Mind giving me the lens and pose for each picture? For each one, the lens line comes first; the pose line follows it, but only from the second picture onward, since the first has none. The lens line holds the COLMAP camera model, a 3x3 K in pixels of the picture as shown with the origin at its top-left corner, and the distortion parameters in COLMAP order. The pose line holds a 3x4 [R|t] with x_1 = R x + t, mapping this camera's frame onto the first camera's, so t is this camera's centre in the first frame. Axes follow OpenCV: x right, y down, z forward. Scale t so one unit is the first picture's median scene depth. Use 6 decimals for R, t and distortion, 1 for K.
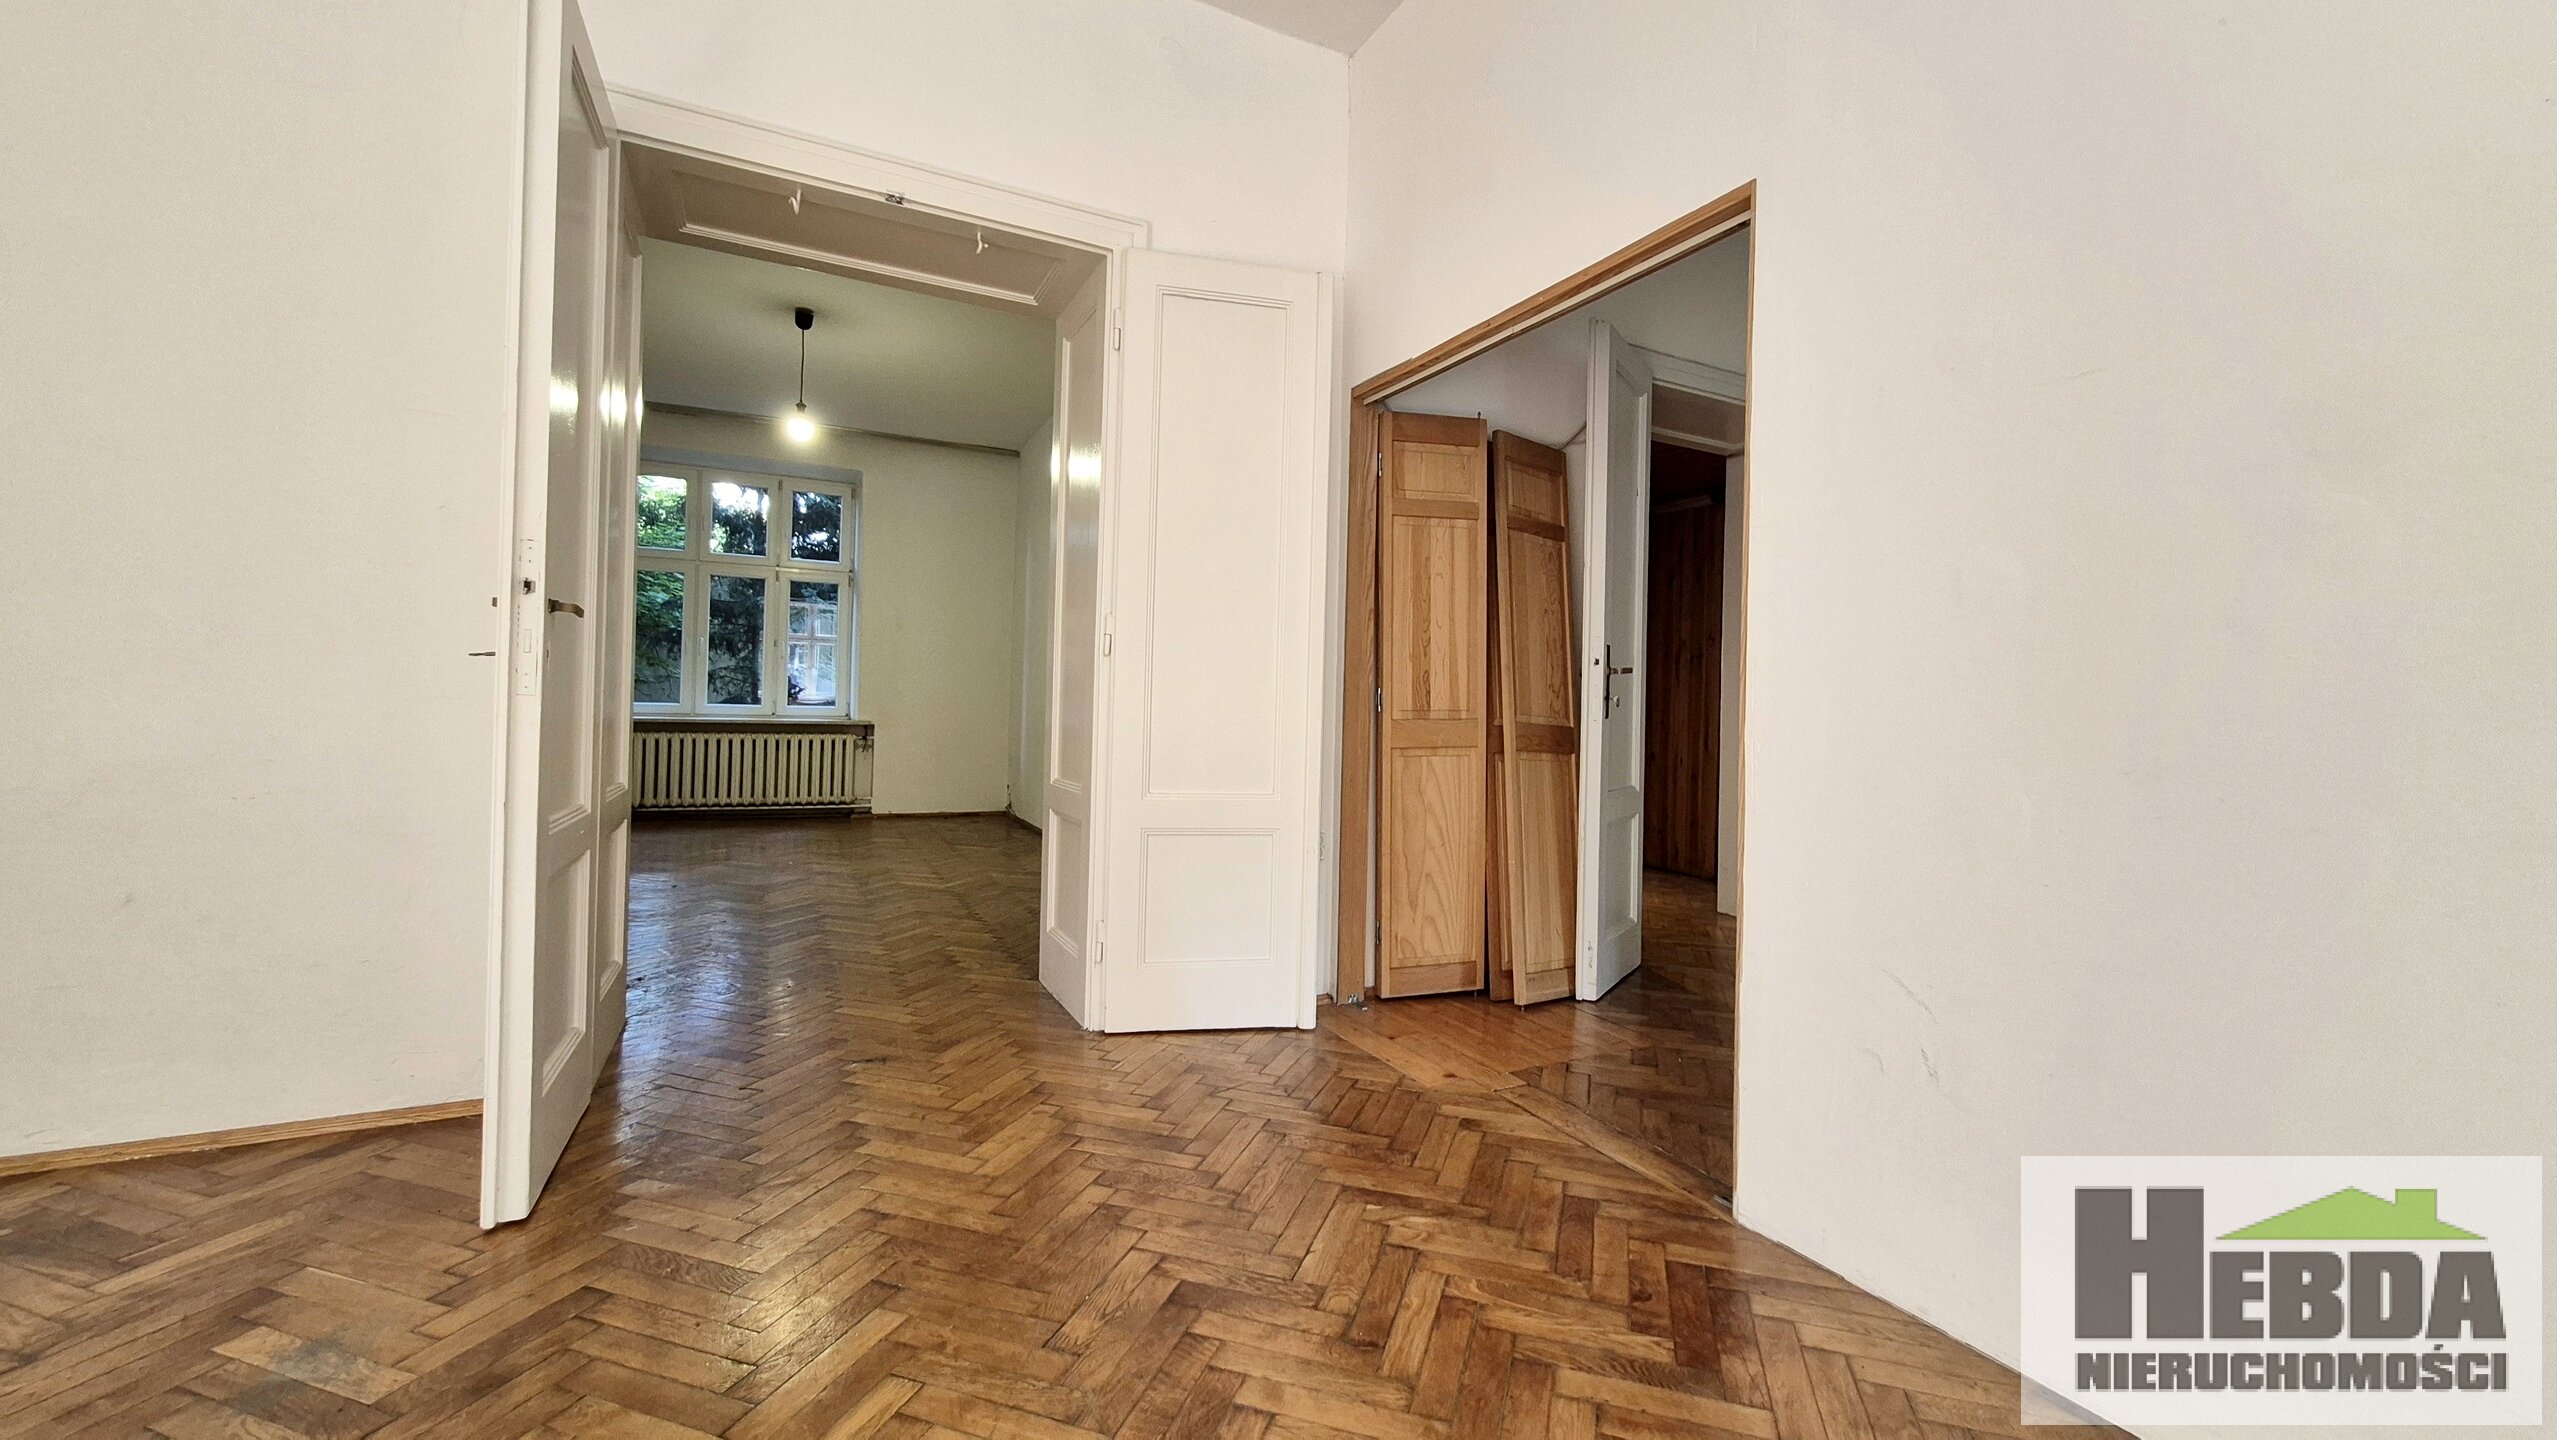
lens RADIAL K [[1008.4, 0, 1316.1], [0, 1008.4, 704.7], [0, 0, 1]] dist [0.000301, -0.000843]
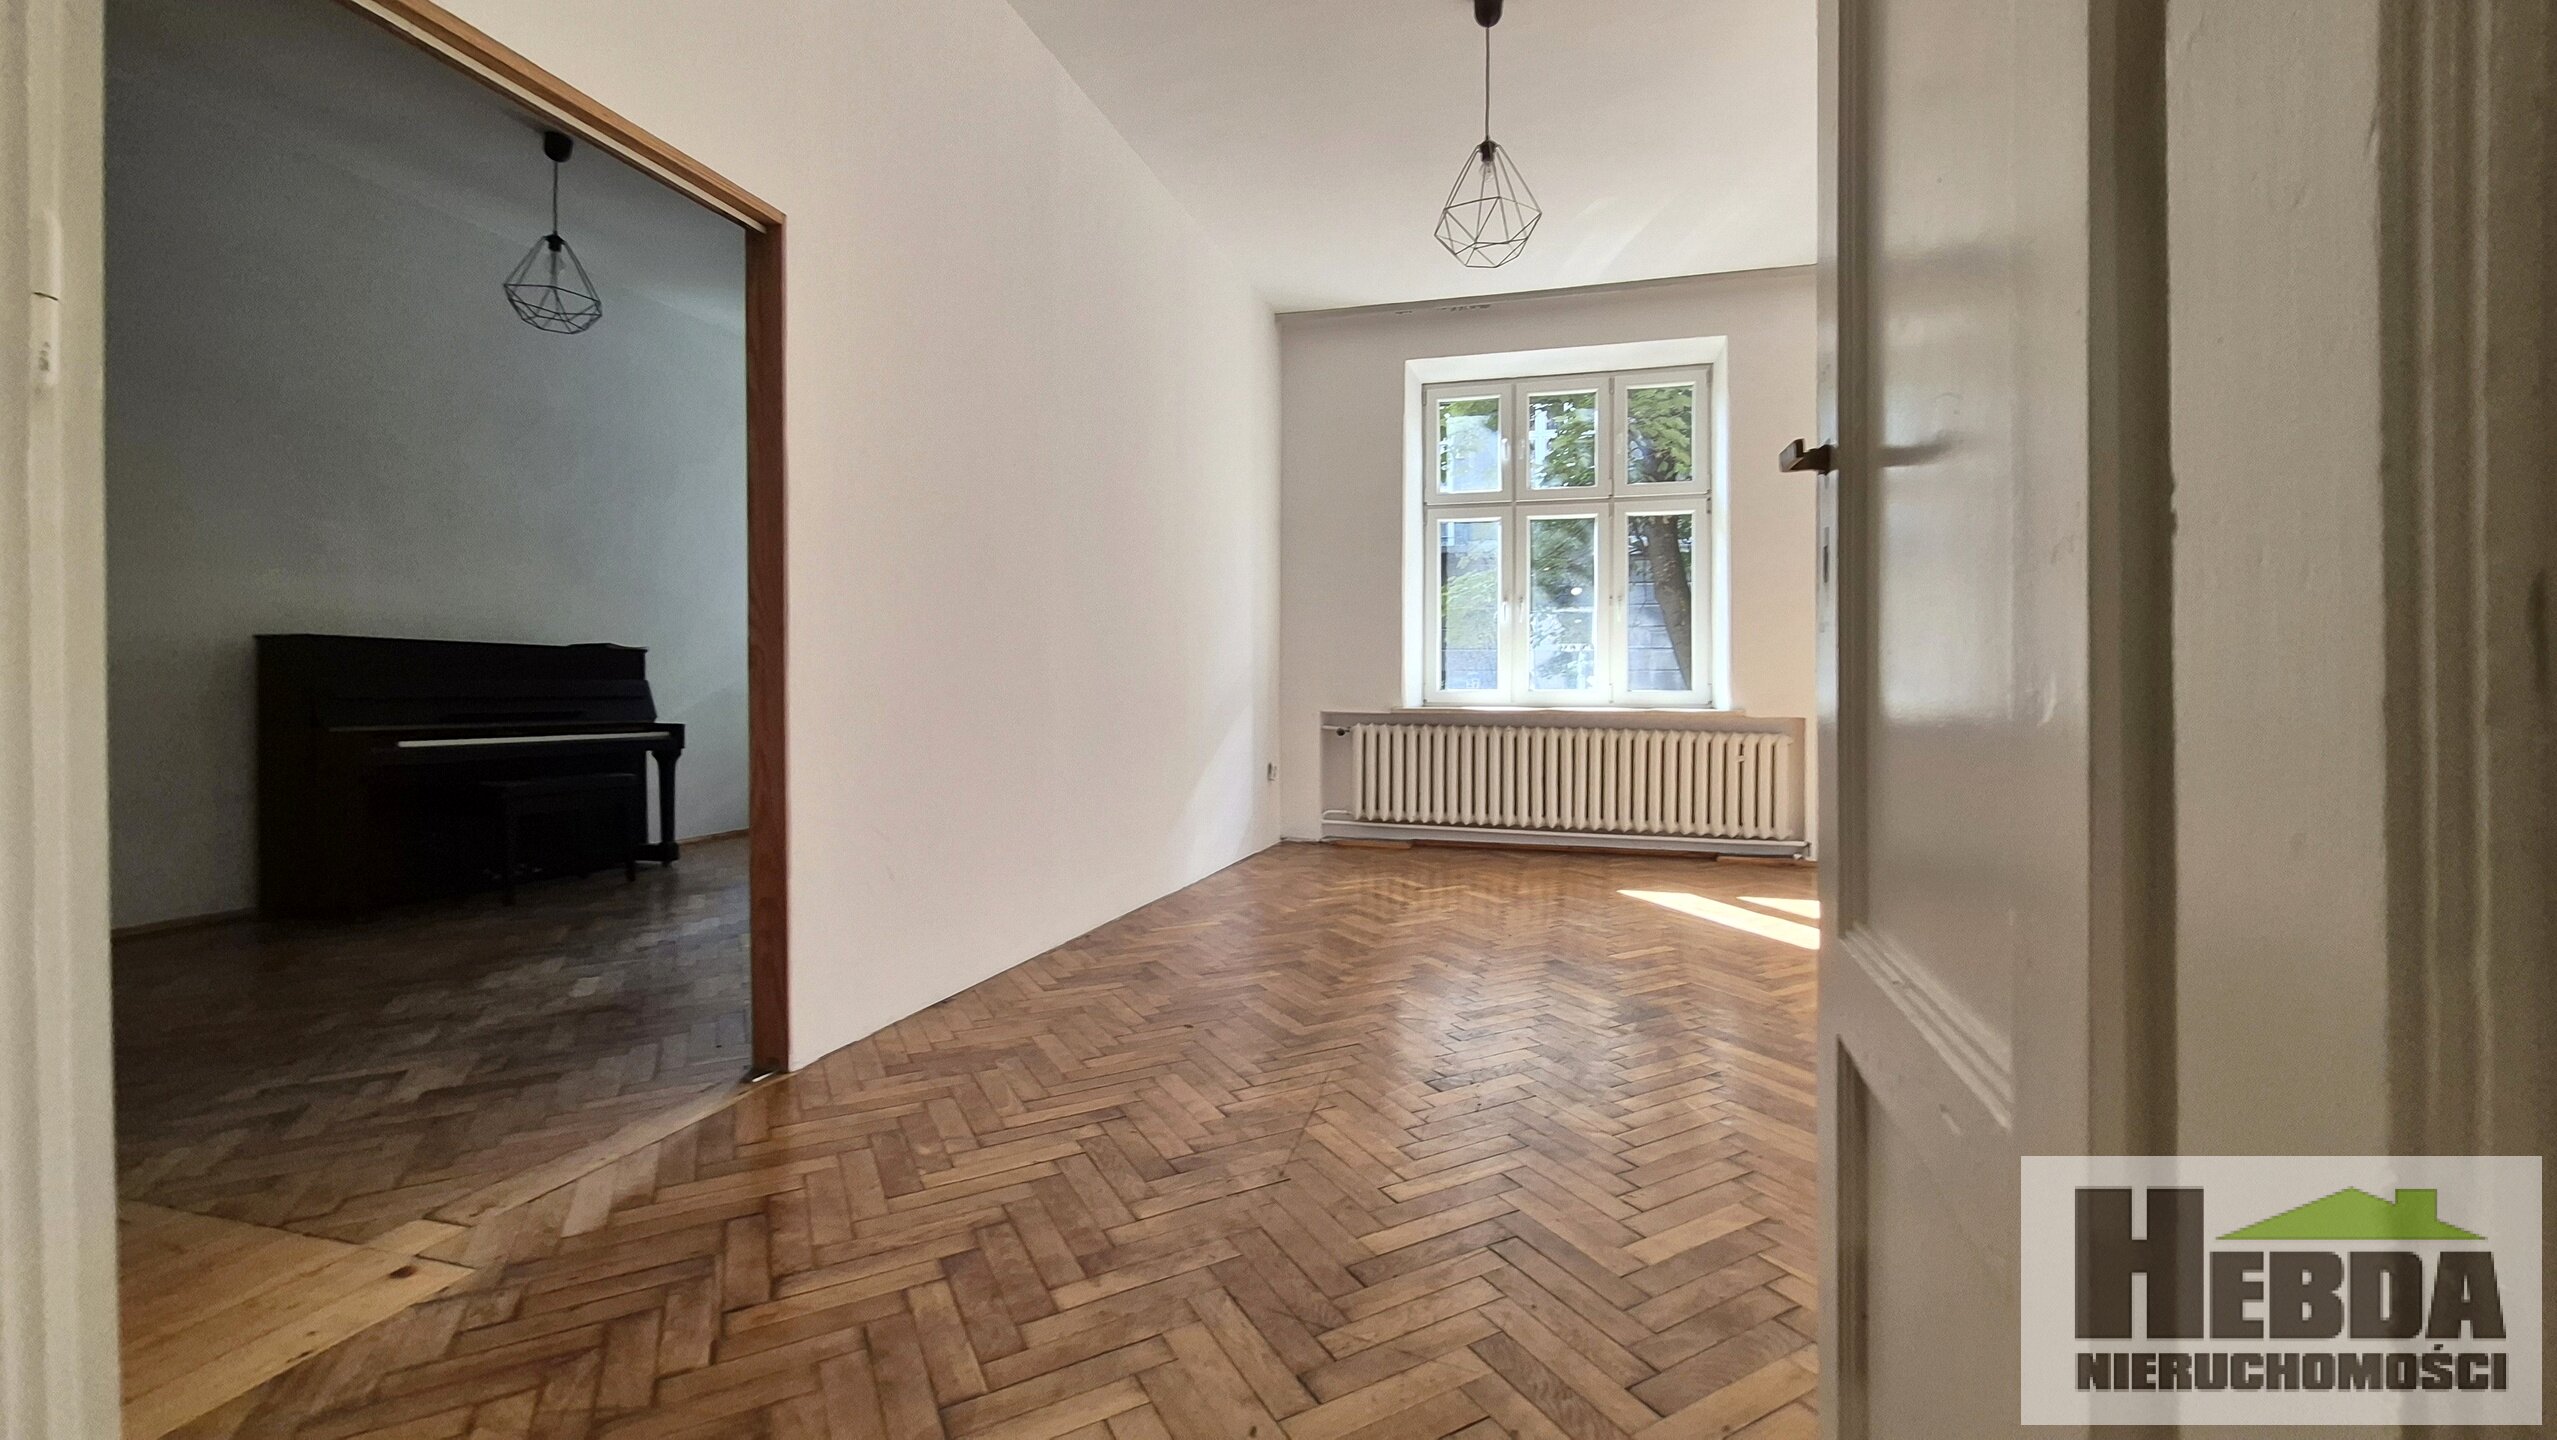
lens RADIAL K [[1008.4, 0, 1316.1], [0, 1008.4, 704.7], [0, 0, 1]] dist [0.000301, -0.000843]
pose [[-0.724466, -0.032239, 0.688556, -0.874932], [-0.021436, 0.999476, 0.024244, 0.022246], [-0.688977, 0.002804, -0.724777, 1.455303]]
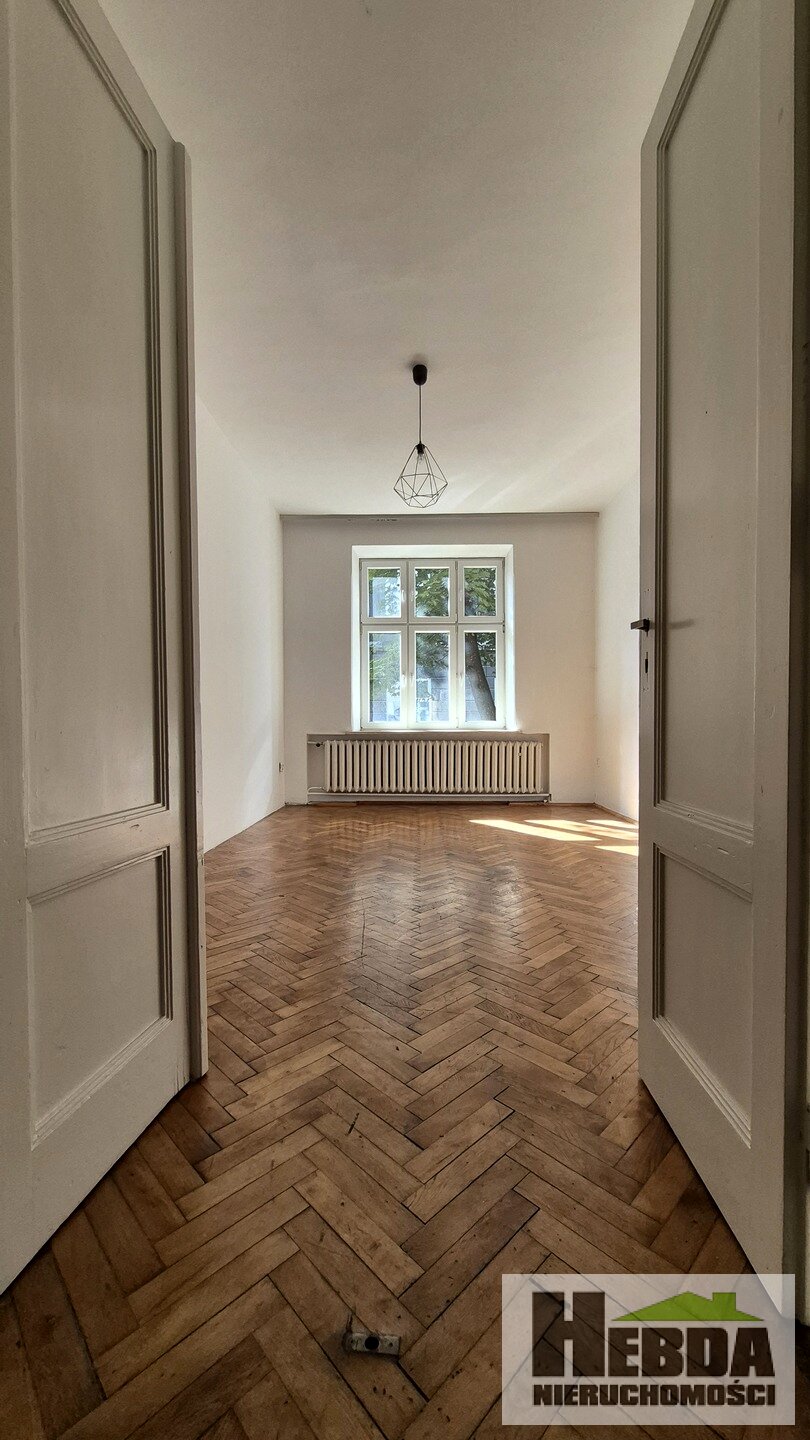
lens RADIAL K [[562.9, 0, 408.0], [0, 562.9, 744.0], [0, 0, 1]] dist [-0.000751, -0.000141]
pose [[-0.871564, -0.033841, 0.489113, -0.810548], [-0.015605, 0.999024, 0.041313, 0.034968], [-0.490034, 0.028374, -0.871242, 1.692284]]
